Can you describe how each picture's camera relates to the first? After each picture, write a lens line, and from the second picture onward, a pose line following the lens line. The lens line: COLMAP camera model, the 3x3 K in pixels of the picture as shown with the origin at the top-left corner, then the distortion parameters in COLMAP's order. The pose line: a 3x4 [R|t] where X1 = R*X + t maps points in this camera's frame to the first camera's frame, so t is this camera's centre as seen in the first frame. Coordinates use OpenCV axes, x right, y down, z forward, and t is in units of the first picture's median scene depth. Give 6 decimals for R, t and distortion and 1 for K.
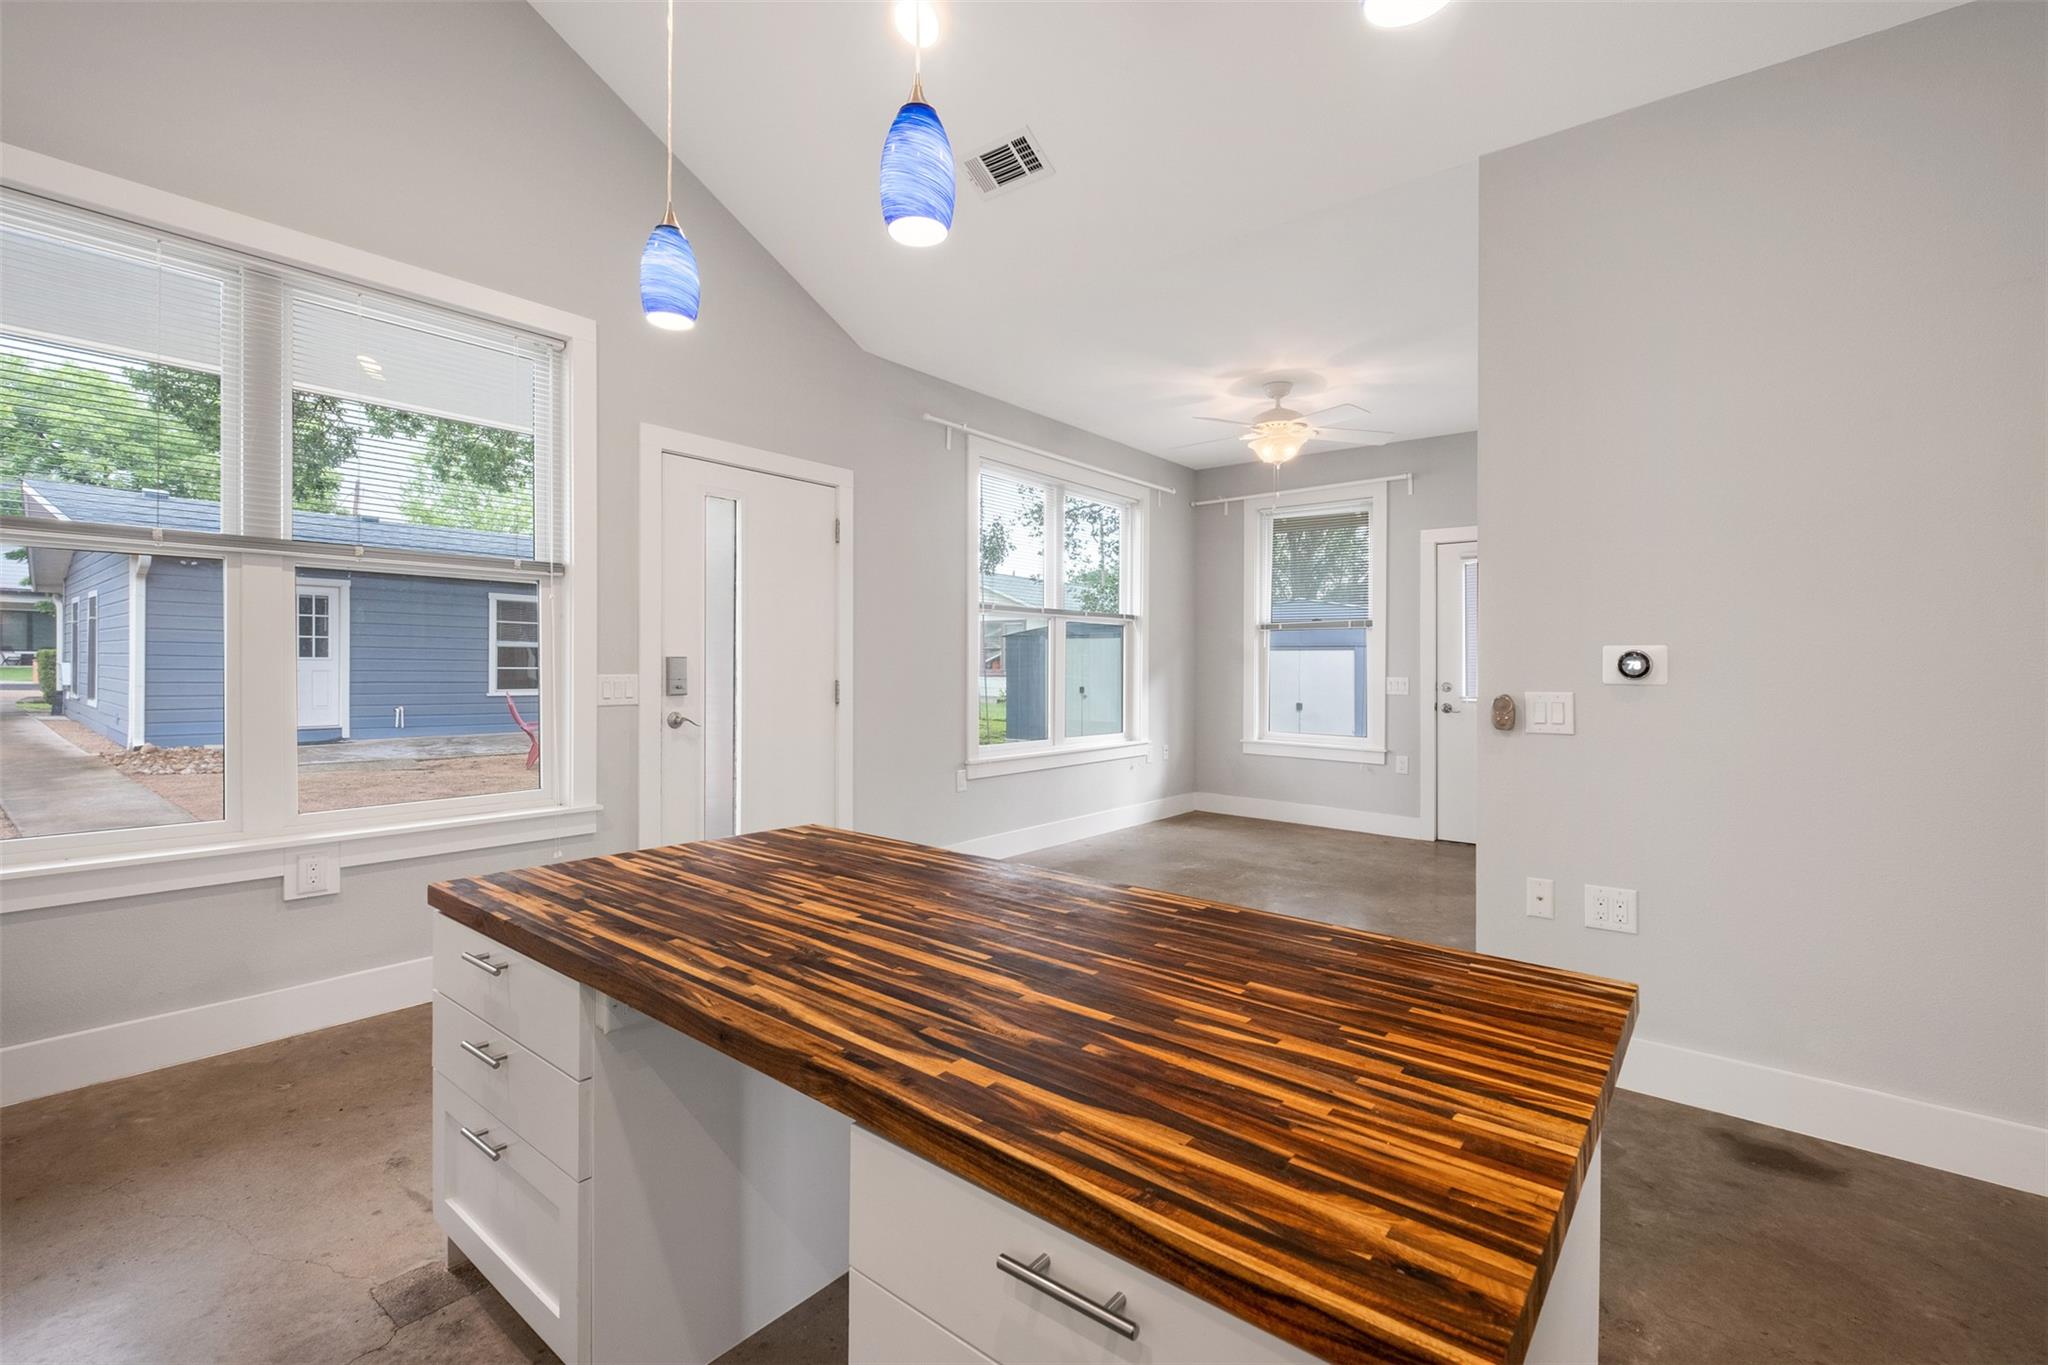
lens RADIAL K [[891.3, 0, 1011.6], [0, 891.3, 667.1], [0, 0, 1]] dist [0.002573, -0.004797]
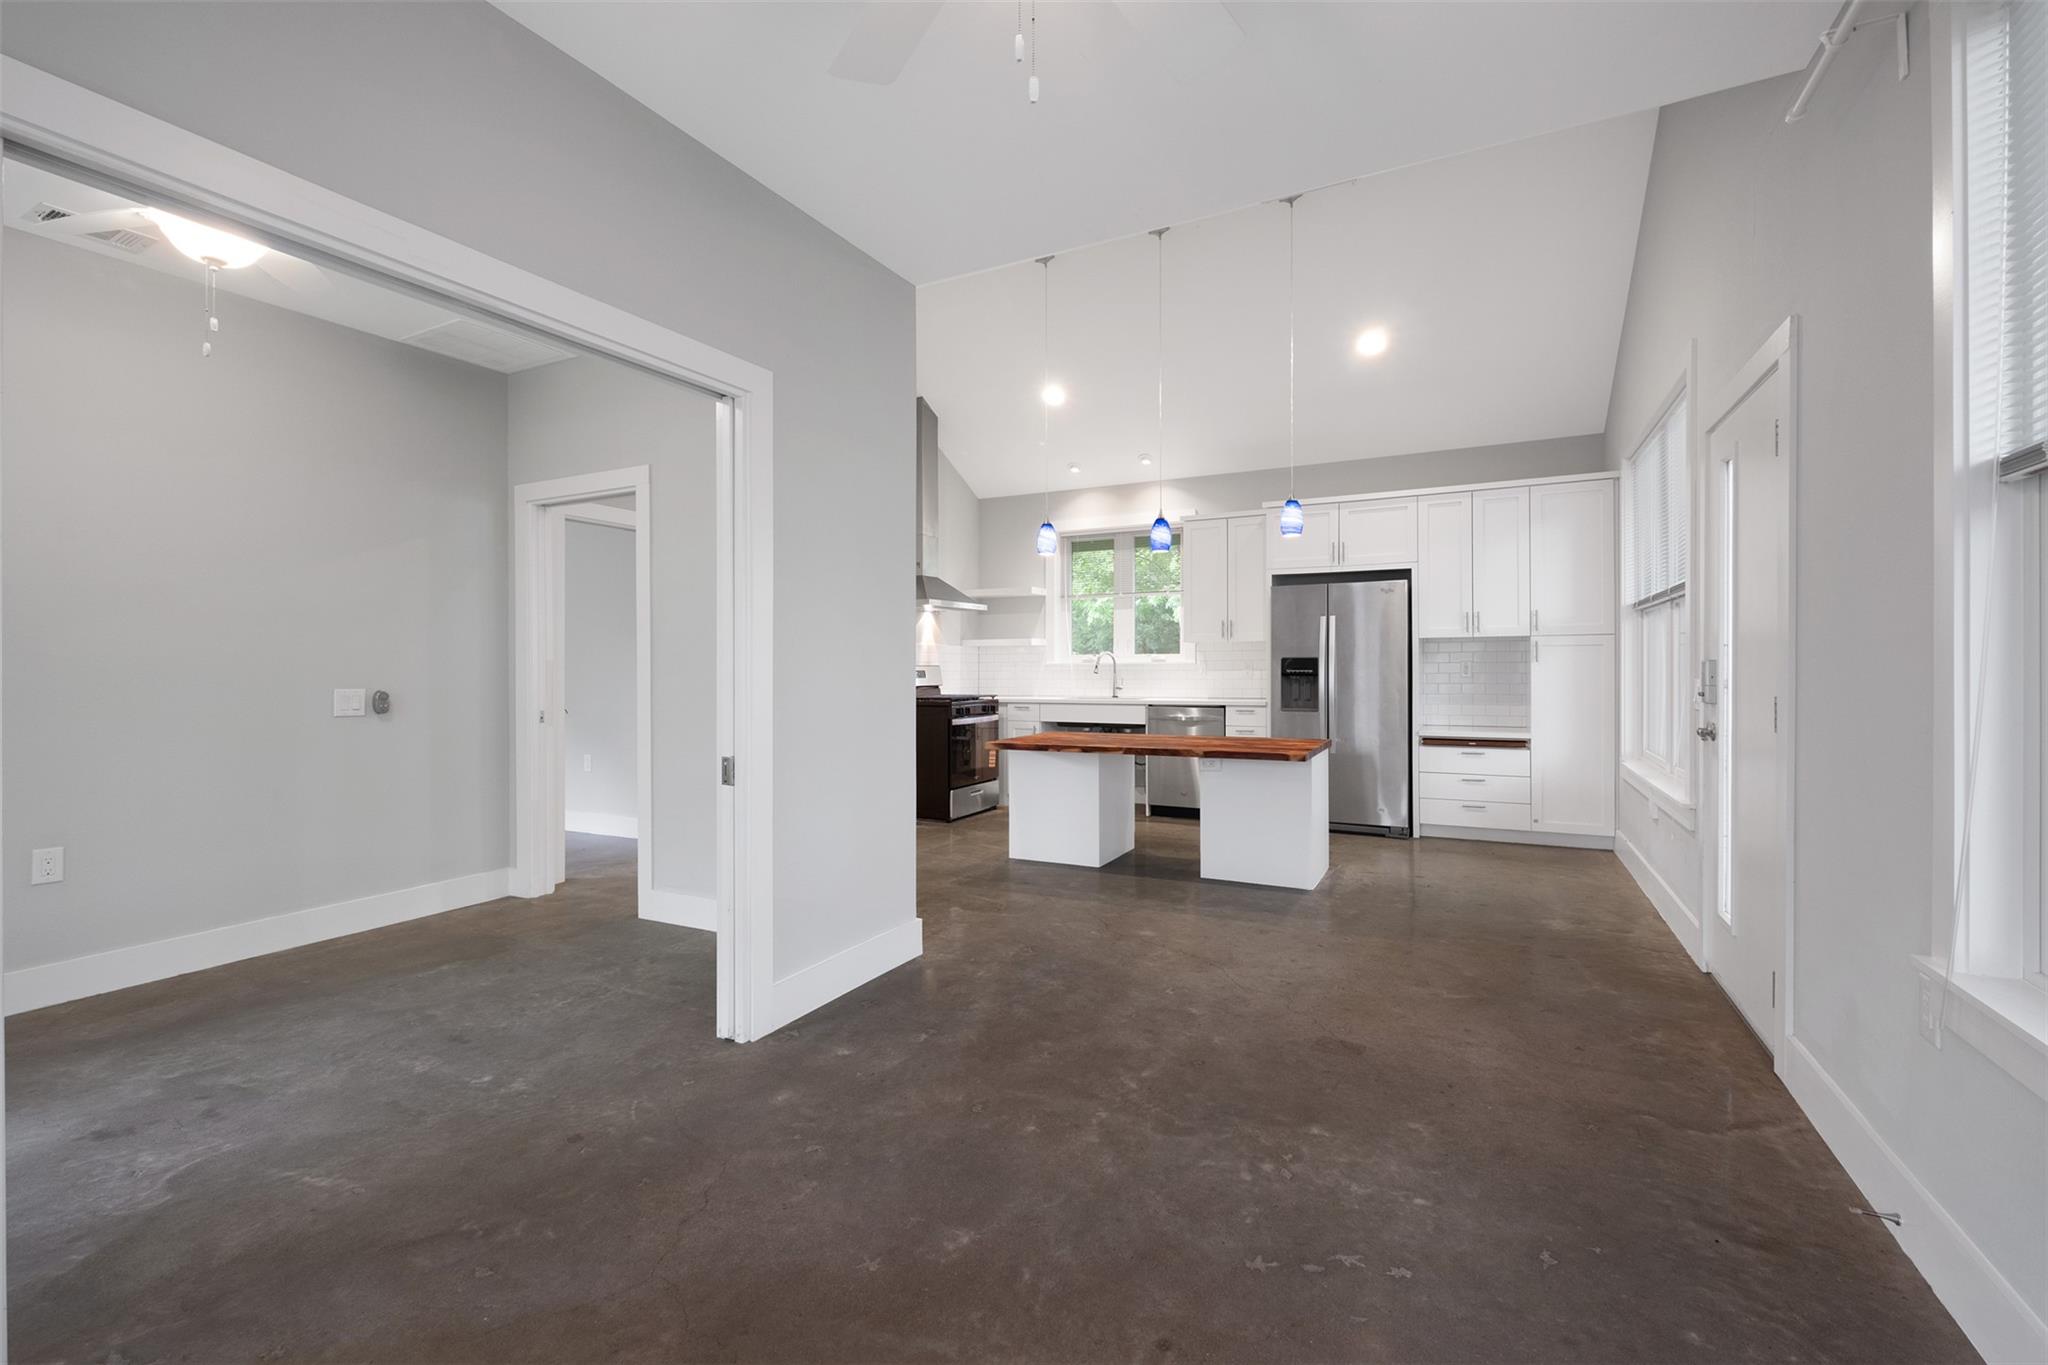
lens RADIAL K [[891.3, 0, 1015.0], [0, 891.3, 676.7], [0, 0, 1]] dist [0.002573, -0.004797]
pose [[-0.979092, -0.001284, -0.203415, 0.614343], [-0.004006, 0.999908, 0.012972, -0.006207], [0.203380, 0.013515, -0.979007, 2.228752]]
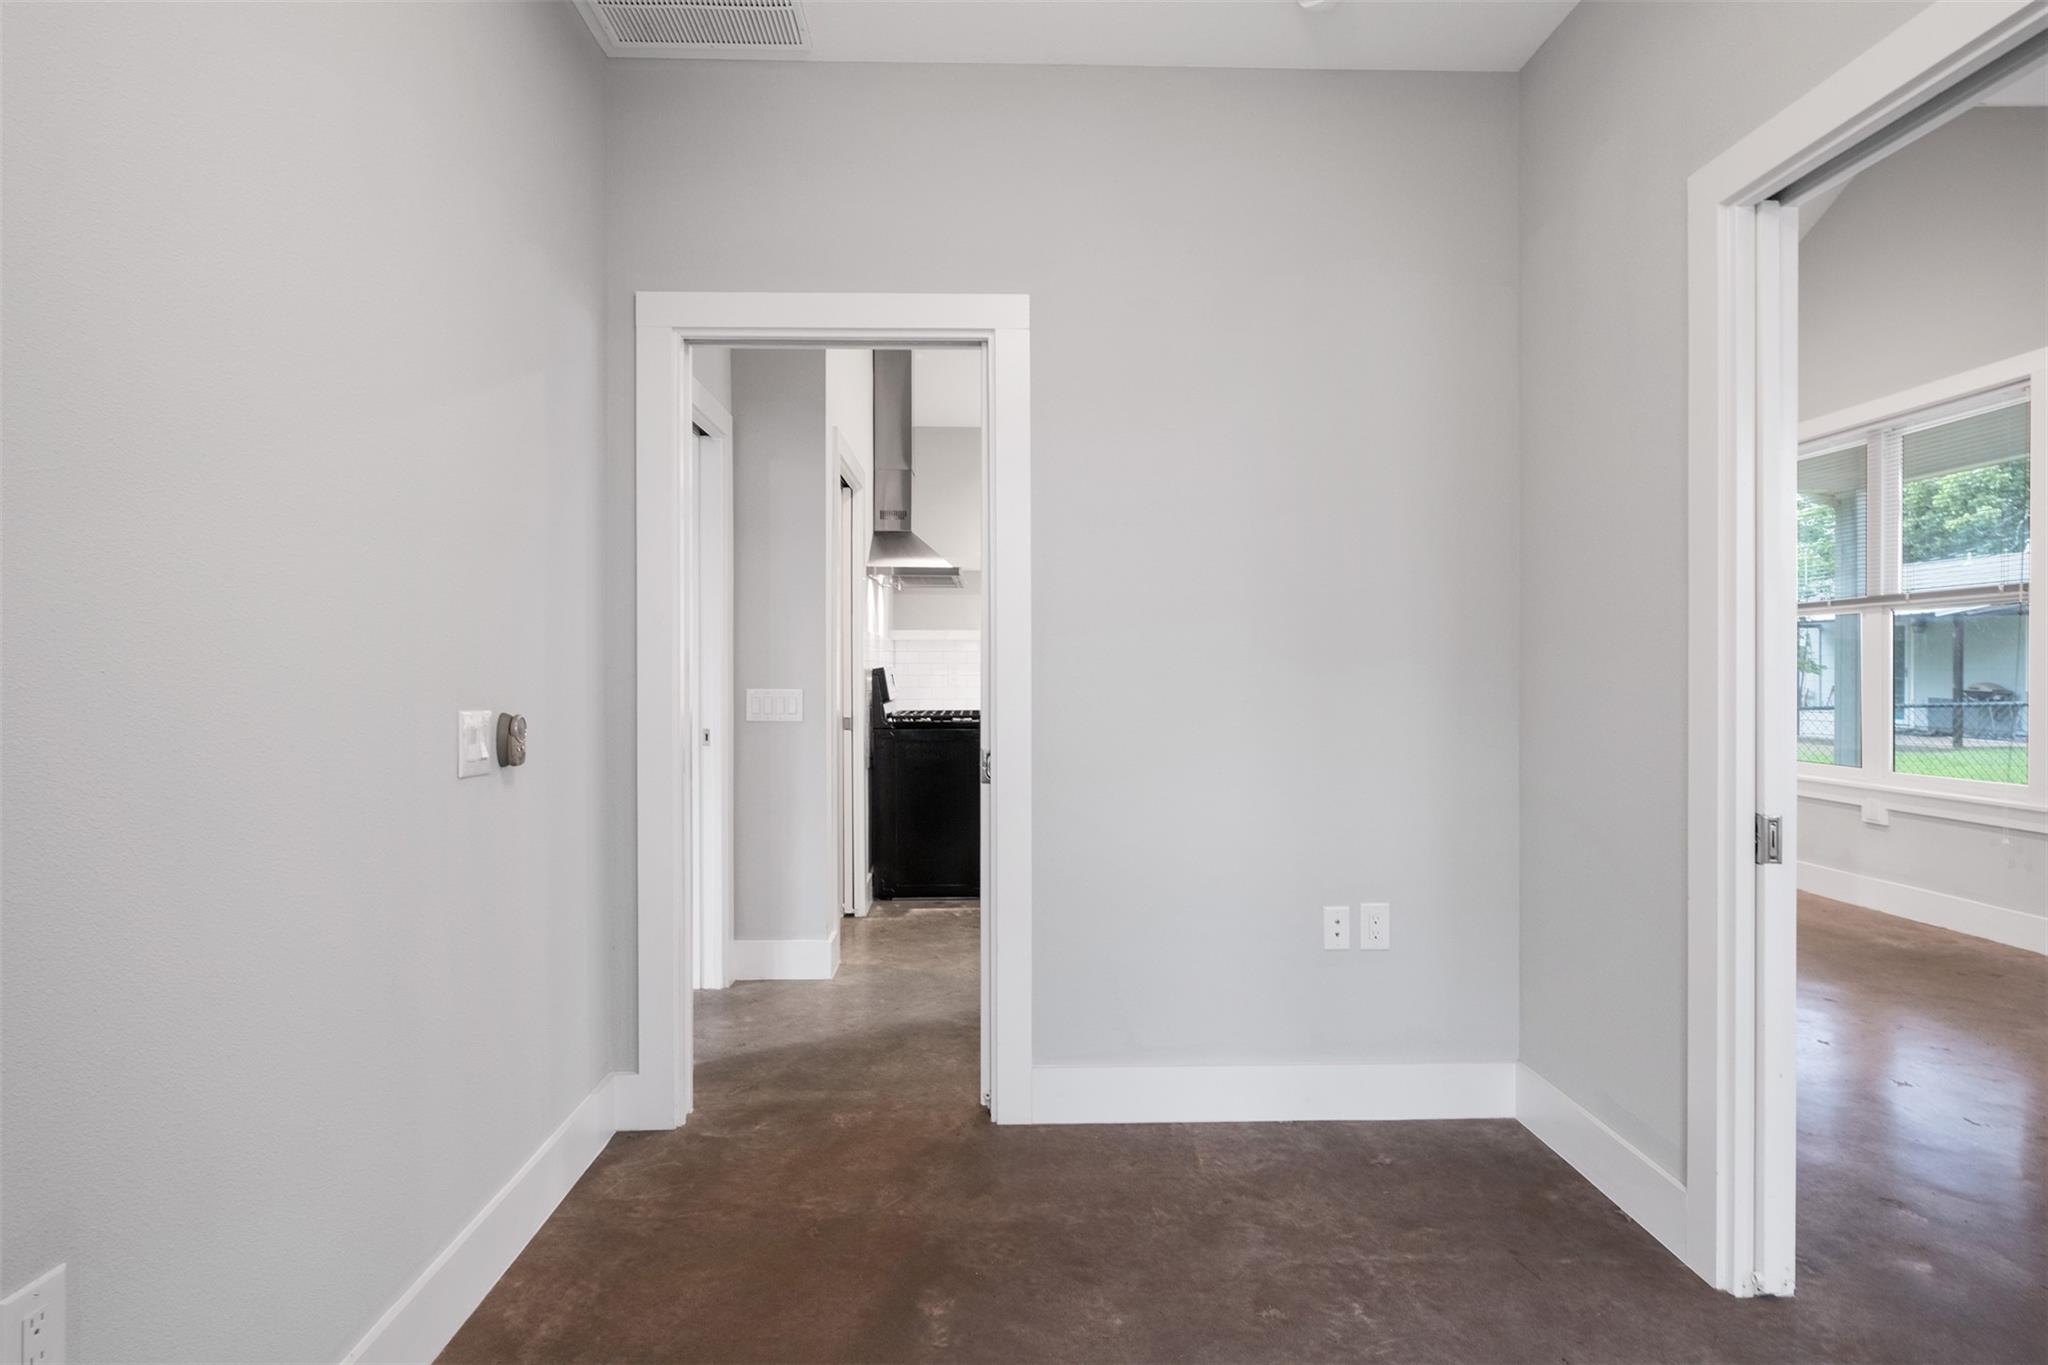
lens RADIAL K [[1108.8, 0, 1006.1], [0, 1108.8, 679.8], [0, 0, 1]] dist [-0.002273, -0.000797]
pose [[-0.758498, -0.004550, -0.651659, 1.568923], [-0.008309, 0.999962, 0.002689, 0.013084], [0.651622, 0.007454, -0.758507, 1.419382]]
